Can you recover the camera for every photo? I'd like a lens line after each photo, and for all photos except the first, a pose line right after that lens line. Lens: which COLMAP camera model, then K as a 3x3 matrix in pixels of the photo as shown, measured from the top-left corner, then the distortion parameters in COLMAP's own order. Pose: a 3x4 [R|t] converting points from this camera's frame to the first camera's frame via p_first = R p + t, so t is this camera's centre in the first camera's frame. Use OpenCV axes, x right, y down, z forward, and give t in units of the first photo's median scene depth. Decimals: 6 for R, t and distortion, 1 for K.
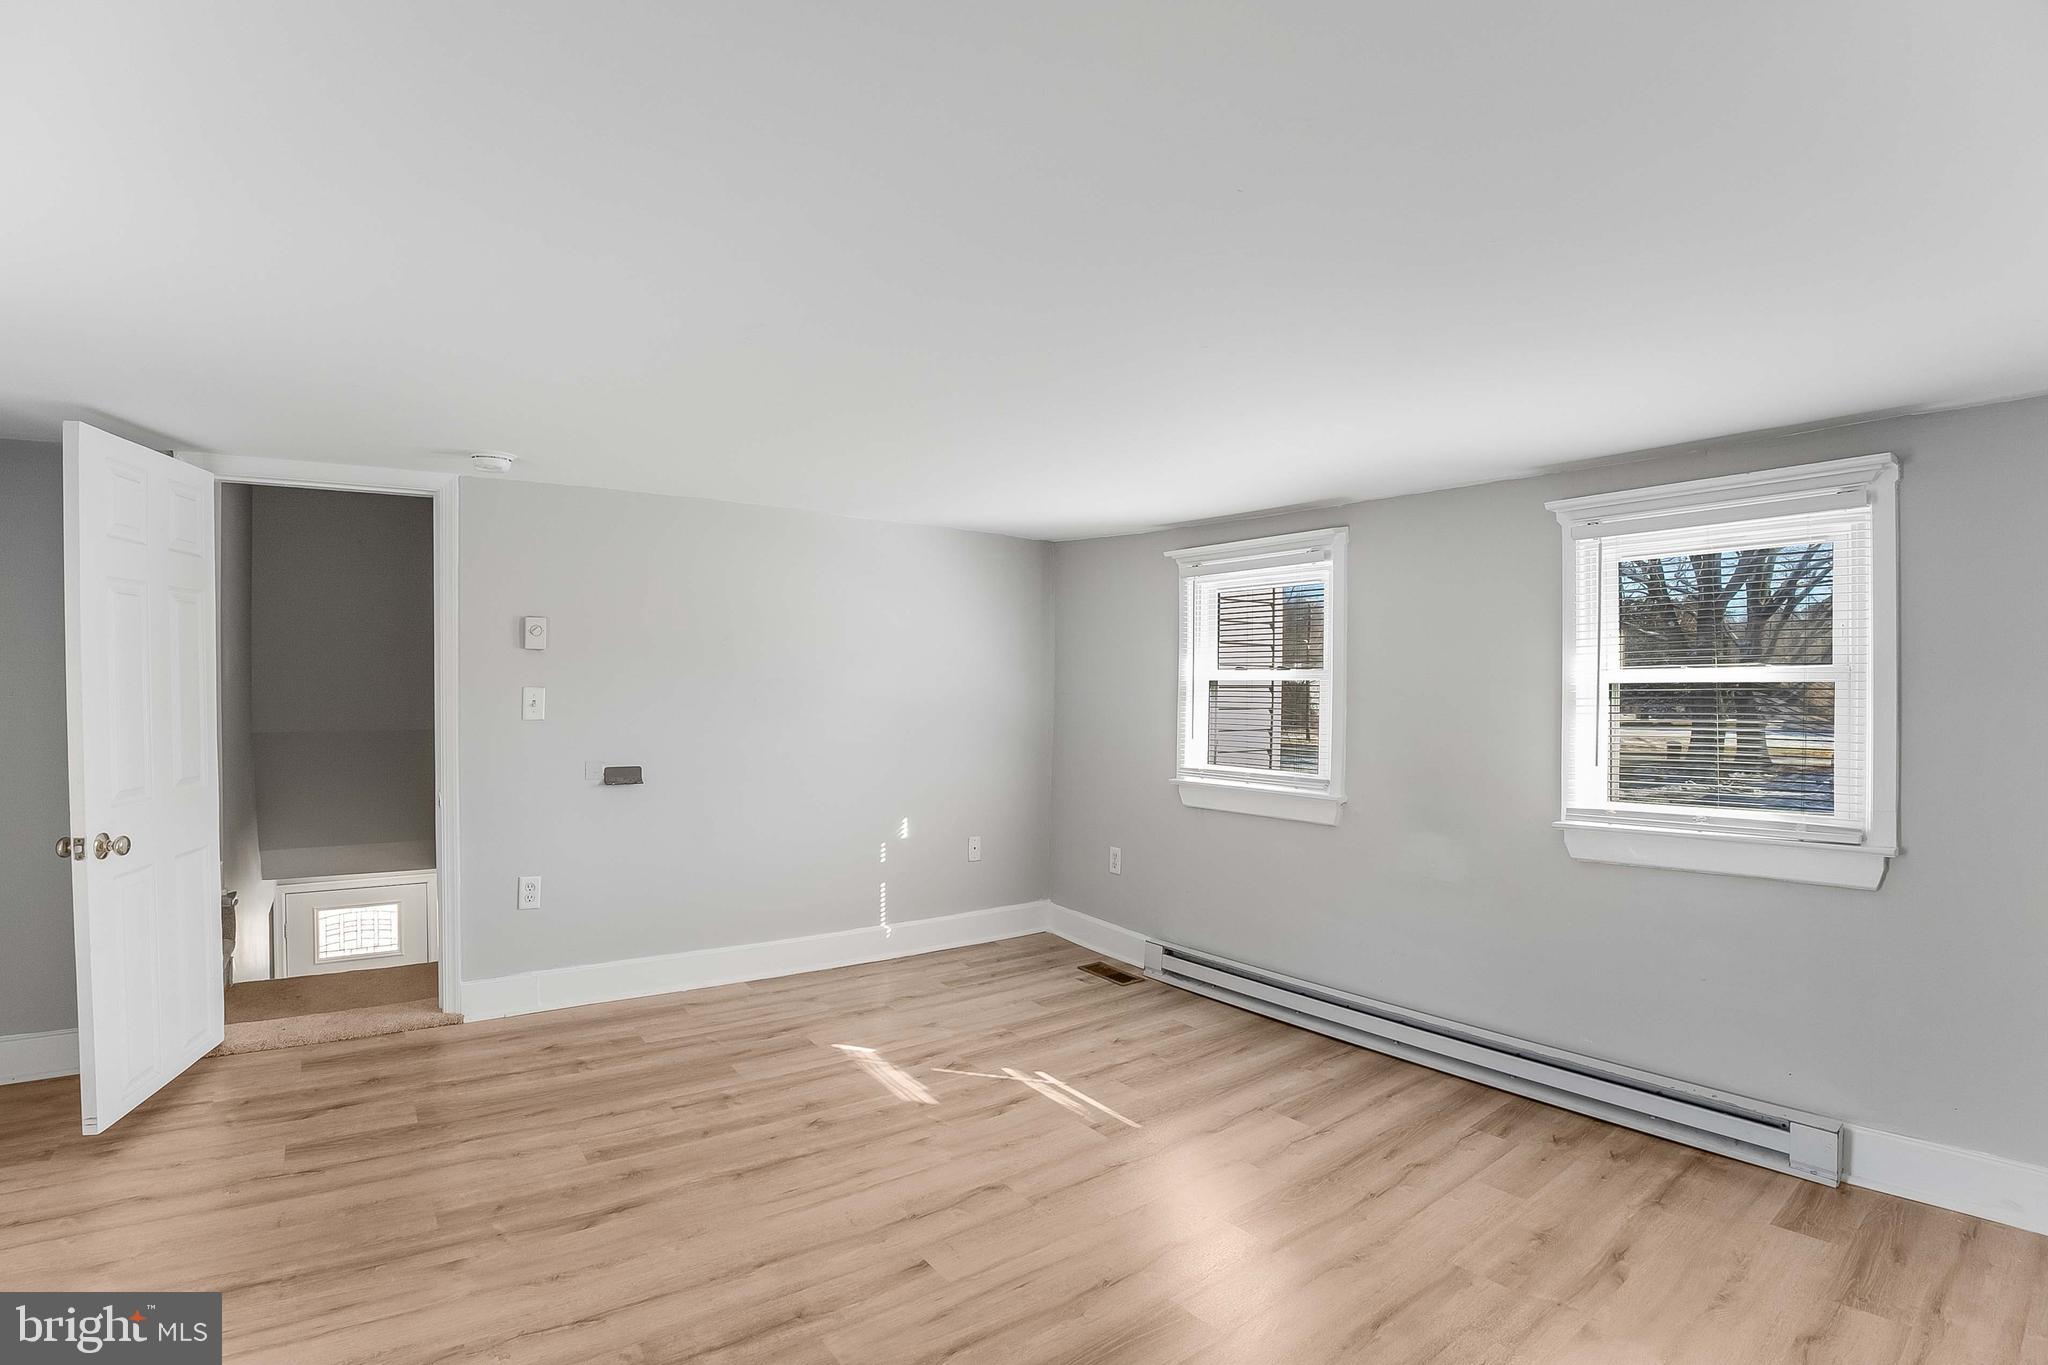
lens RADIAL K [[946.2, 0, 1011.0], [0, 946.2, 683.9], [0, 0, 1]] dist [-0.128570, 0.028613]
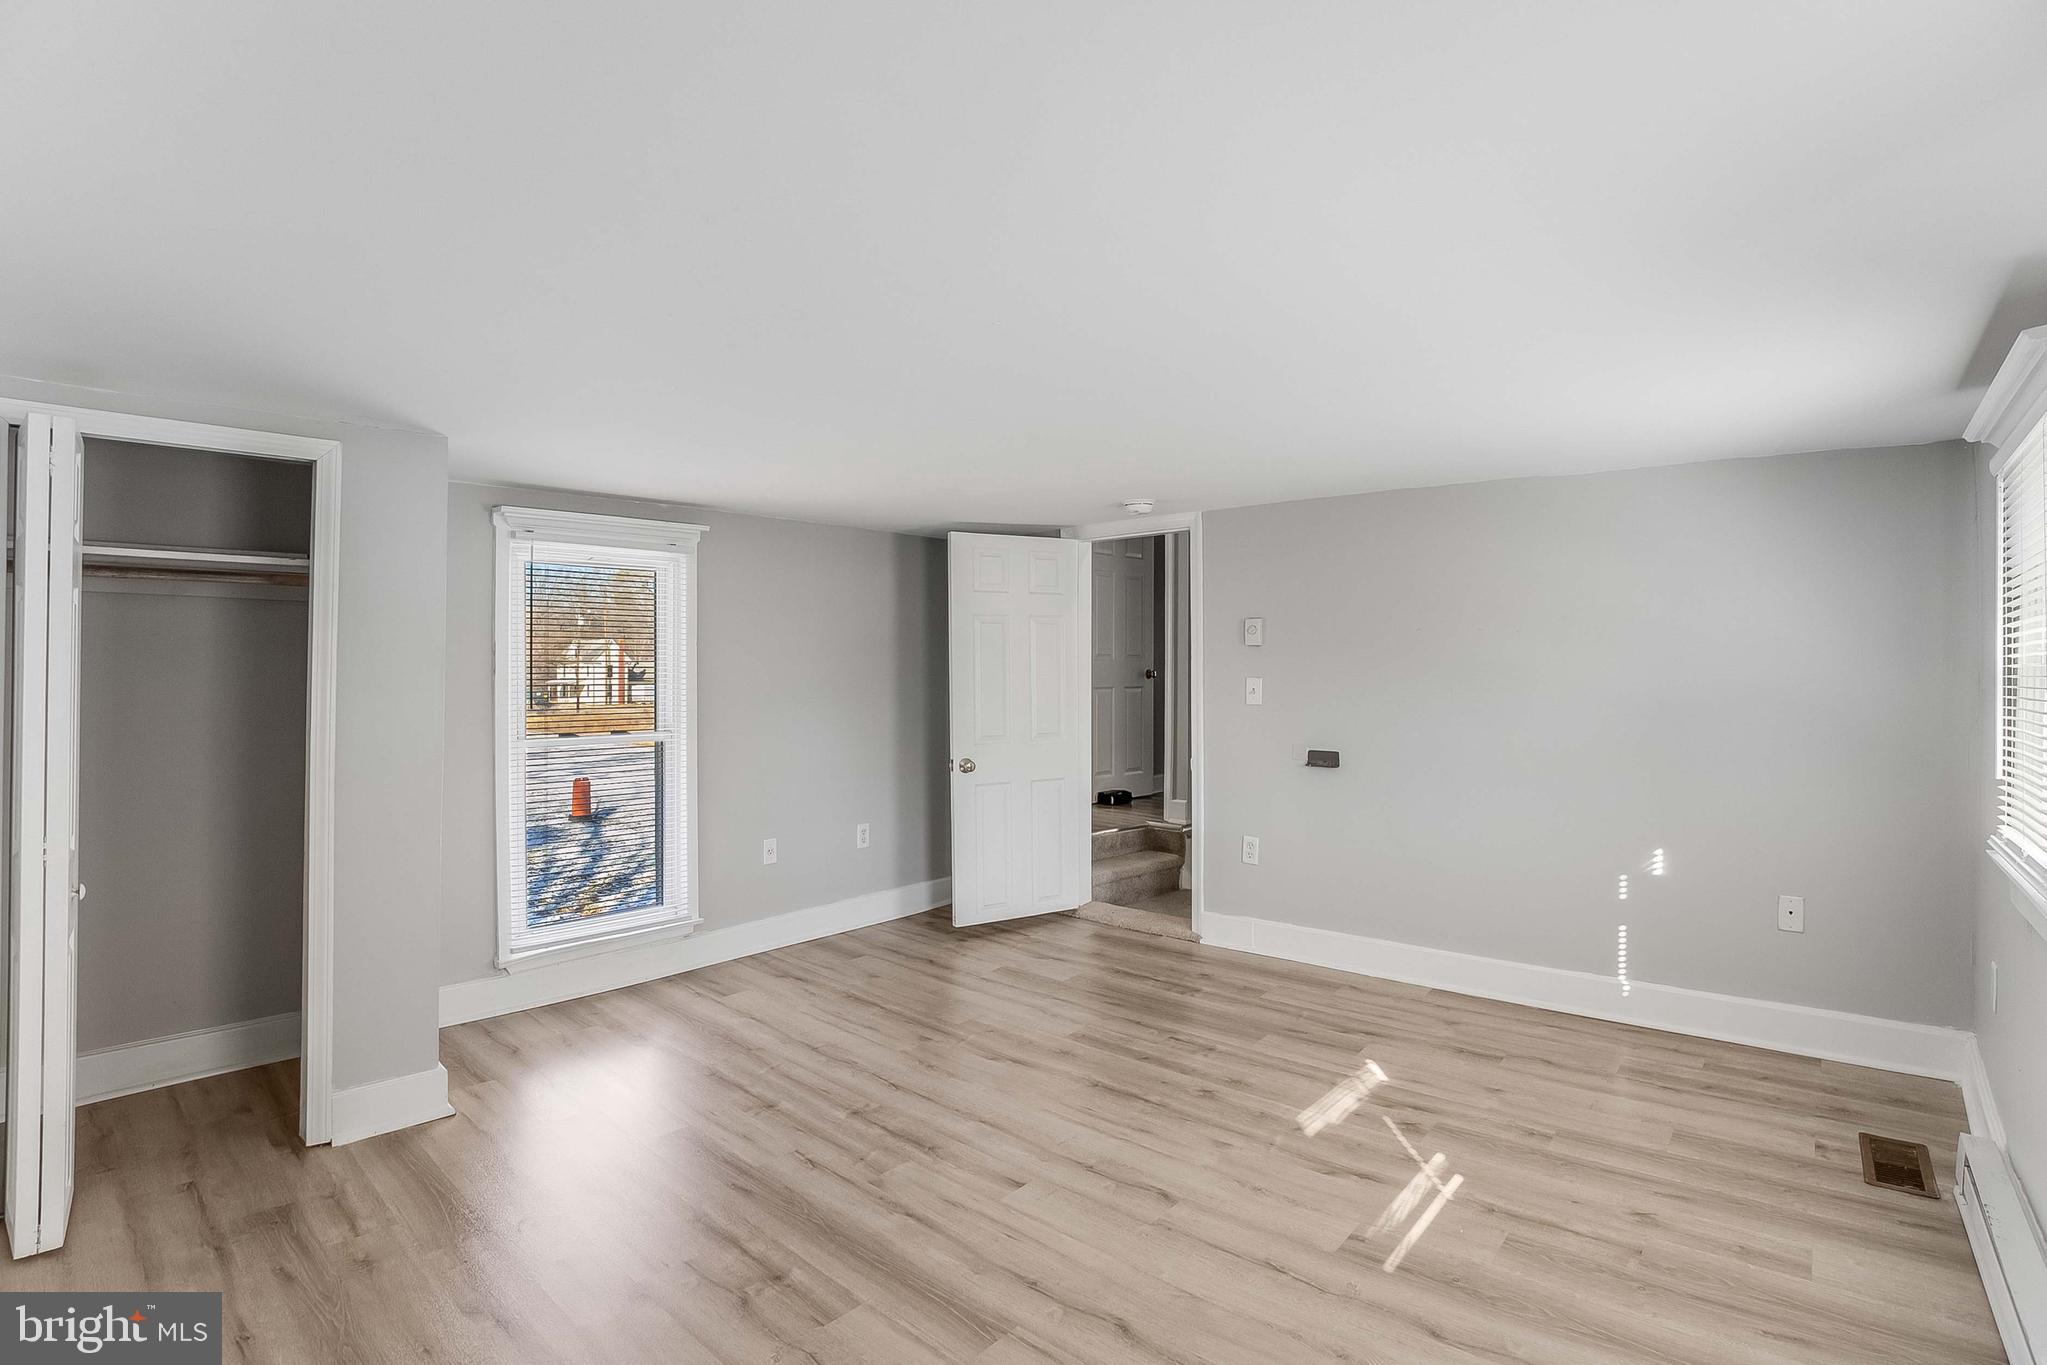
lens RADIAL K [[945.7, 0, 1010.5], [0, 945.7, 683.9], [0, 0, 1]] dist [-0.128570, 0.028613]
pose [[0.220181, -0.000093, -0.975459, 0.648884], [0.009604, 0.999952, 0.002072, 0.007106], [0.975412, -0.009825, 0.220171, 0.470866]]
